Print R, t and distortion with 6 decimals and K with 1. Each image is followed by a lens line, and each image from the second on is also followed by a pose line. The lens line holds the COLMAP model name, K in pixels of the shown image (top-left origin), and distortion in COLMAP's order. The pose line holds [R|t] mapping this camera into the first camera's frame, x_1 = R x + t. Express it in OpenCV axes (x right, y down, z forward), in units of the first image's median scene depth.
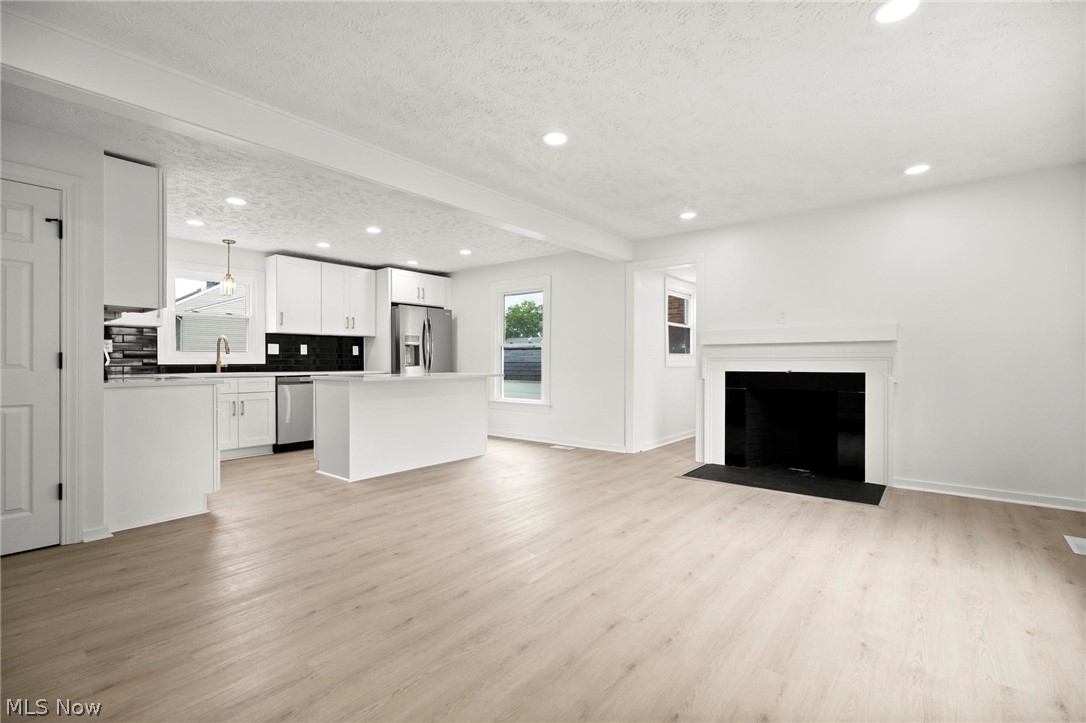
lens RADIAL K [[489.8, 0, 535.1], [0, 489.8, 364.8], [0, 0, 1]] dist [0.003578, -0.002260]
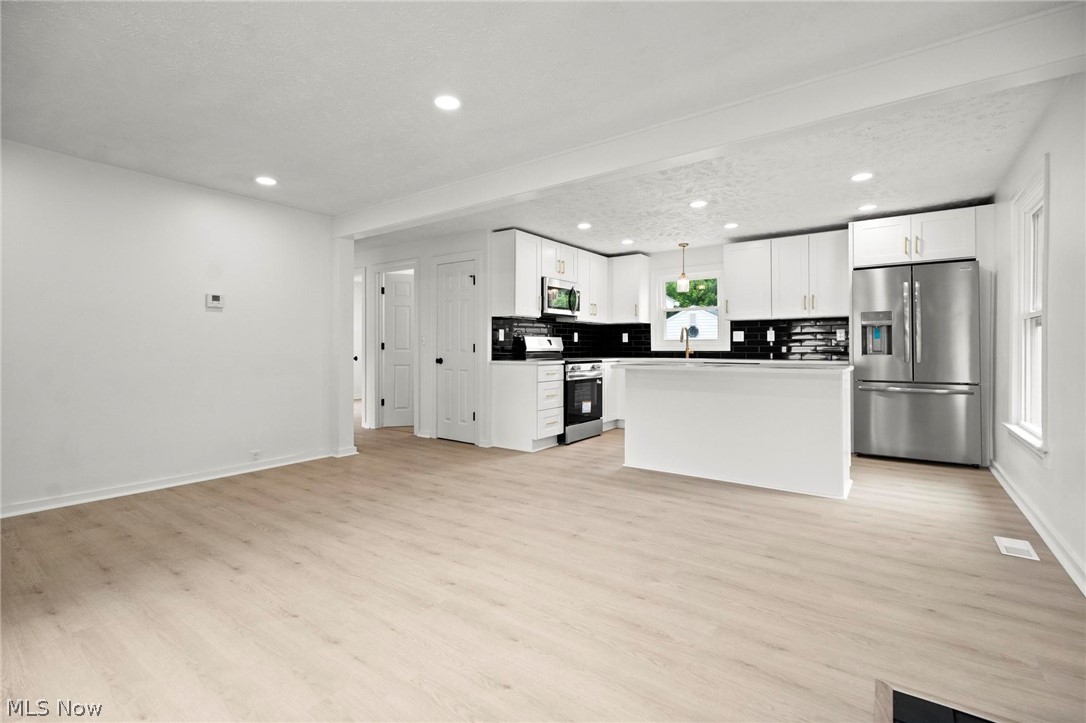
lens RADIAL K [[489.8, 0, 545.6], [0, 489.8, 349.0], [0, 0, 1]] dist [0.003578, -0.002260]
pose [[0.065595, 0.002864, -0.997842, 0.499475], [-0.006462, 0.999976, 0.002445, -0.006412], [0.997825, 0.006288, 0.065612, 0.592478]]
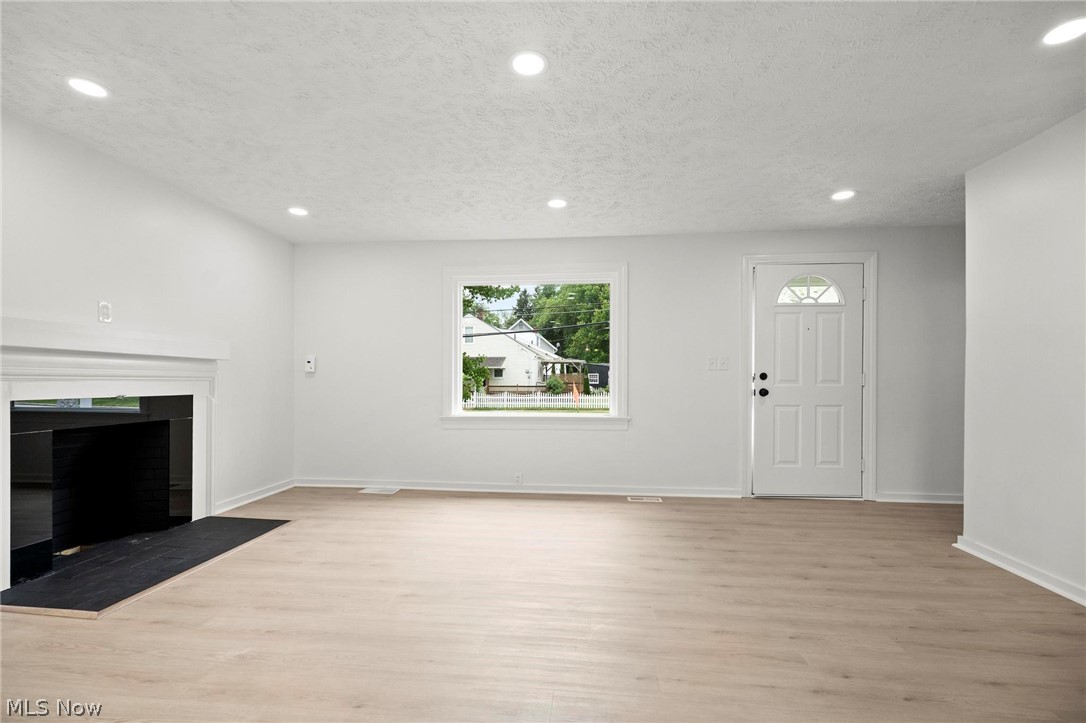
lens RADIAL K [[489.8, 0, 540.5], [0, 489.8, 376.8], [0, 0, 1]] dist [0.003578, -0.002260]
pose [[-0.555232, 0.010422, 0.831630, -0.296433], [0.003836, 0.999943, -0.009970, -0.003487], [-0.831687, -0.002345, -0.555240, 0.727792]]
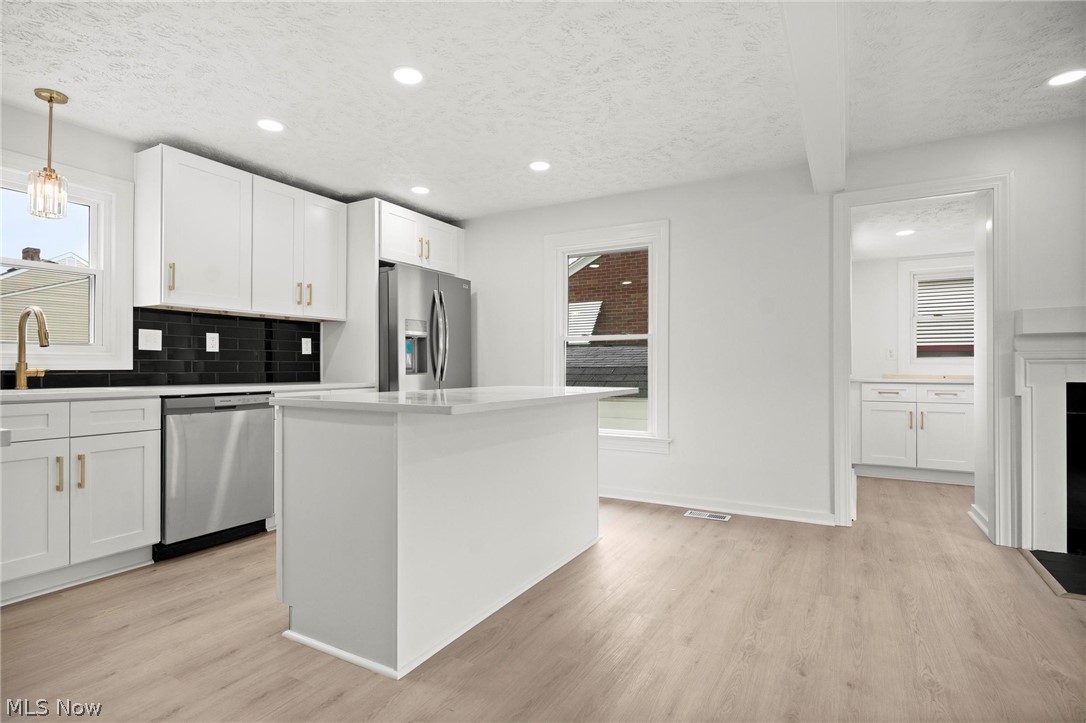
lens RADIAL K [[542.0, 0, 535.6], [0, 542.0, 363.0], [0, 0, 1]] dist [0.002534, -0.000949]
pose [[0.985993, 0.001422, 0.166781, -0.266525], [0.001462, 0.999851, -0.017172, 0.001466], [-0.166781, 0.017175, 0.985844, 0.434969]]
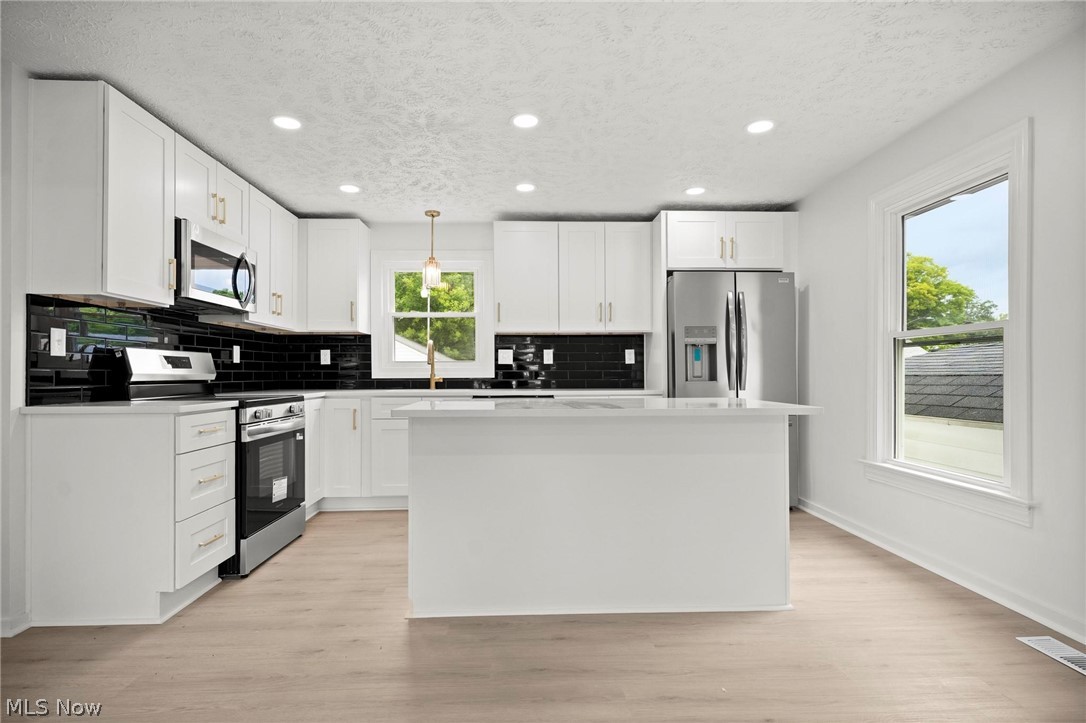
lens RADIAL K [[542.0, 0, 539.5], [0, 542.0, 371.0], [0, 0, 1]] dist [0.002534, -0.000949]
pose [[0.666076, -0.006101, -0.745859, 0.095819], [-0.002061, 0.999948, -0.010020, -0.004264], [0.745881, 0.008211, 0.666029, 0.566230]]
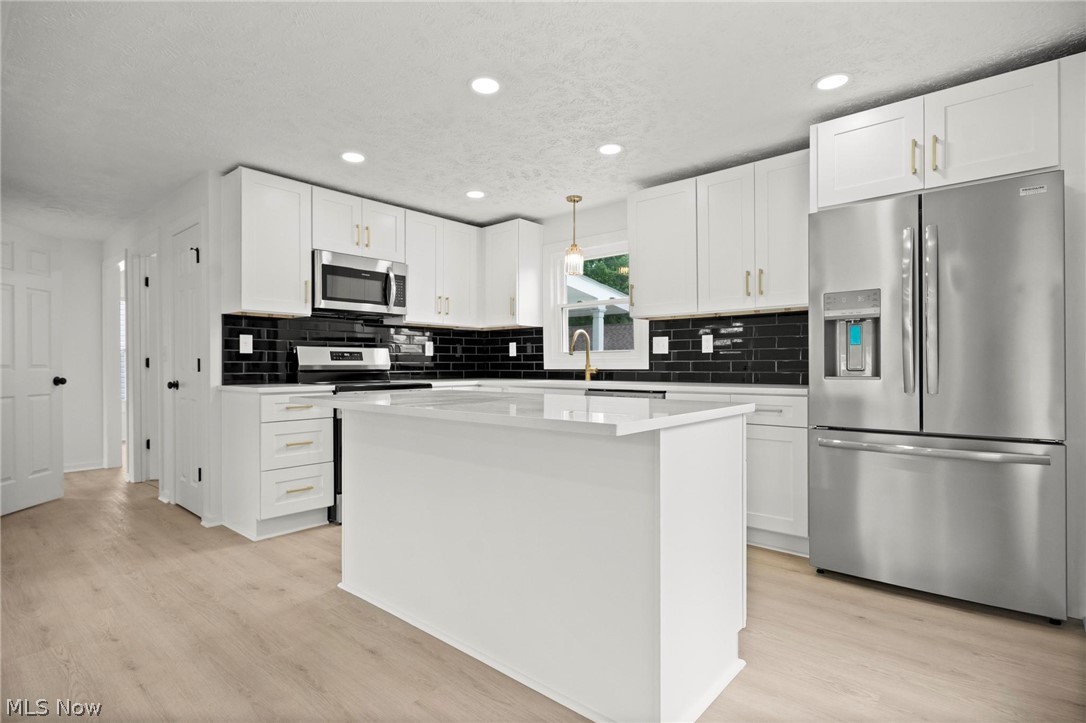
lens RADIAL K [[542.0, 0, 540.9], [0, 542.0, 366.6], [0, 0, 1]] dist [0.002534, -0.000949]
pose [[-0.027973, 0.001934, -0.999607, 0.170722], [-0.005286, 0.999984, 0.002083, -0.006487], [0.999595, 0.005342, -0.027962, 0.960645]]
